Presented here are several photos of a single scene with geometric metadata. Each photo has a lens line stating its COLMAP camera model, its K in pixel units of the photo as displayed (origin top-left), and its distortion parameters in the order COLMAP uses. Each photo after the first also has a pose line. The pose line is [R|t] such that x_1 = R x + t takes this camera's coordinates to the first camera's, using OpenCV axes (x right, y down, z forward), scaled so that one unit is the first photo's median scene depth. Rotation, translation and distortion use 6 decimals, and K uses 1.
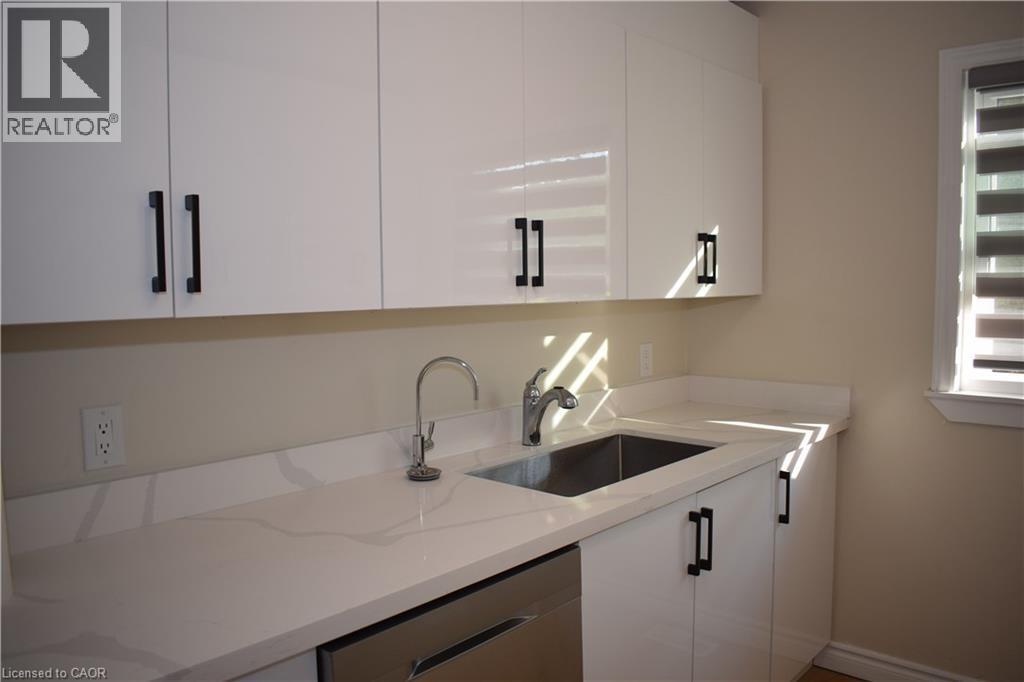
lens RADIAL K [[799.7, 0, 513.4], [0, 799.7, 344.4], [0, 0, 1]] dist [-0.100990, 0.012968]
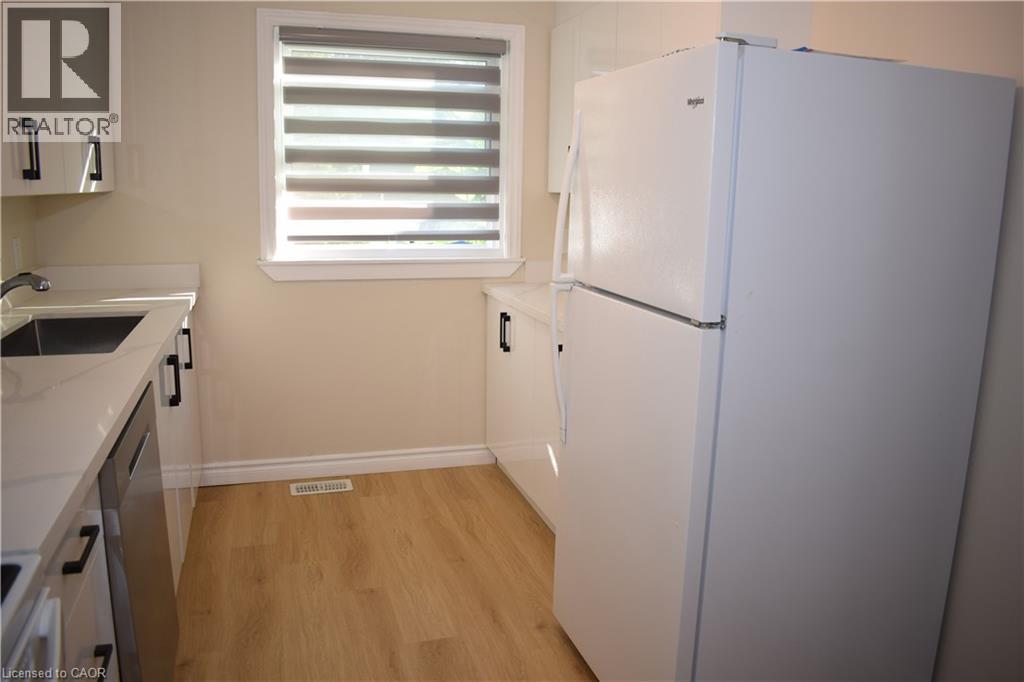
lens RADIAL K [[799.7, 0, 513.4], [0, 799.7, 344.4], [0, 0, 1]] dist [-0.100990, 0.012968]
pose [[0.503166, -0.146799, 0.851630, -0.471911], [0.042247, 0.988467, 0.145425, 0.022587], [-0.863156, -0.037195, 0.503565, -0.103786]]
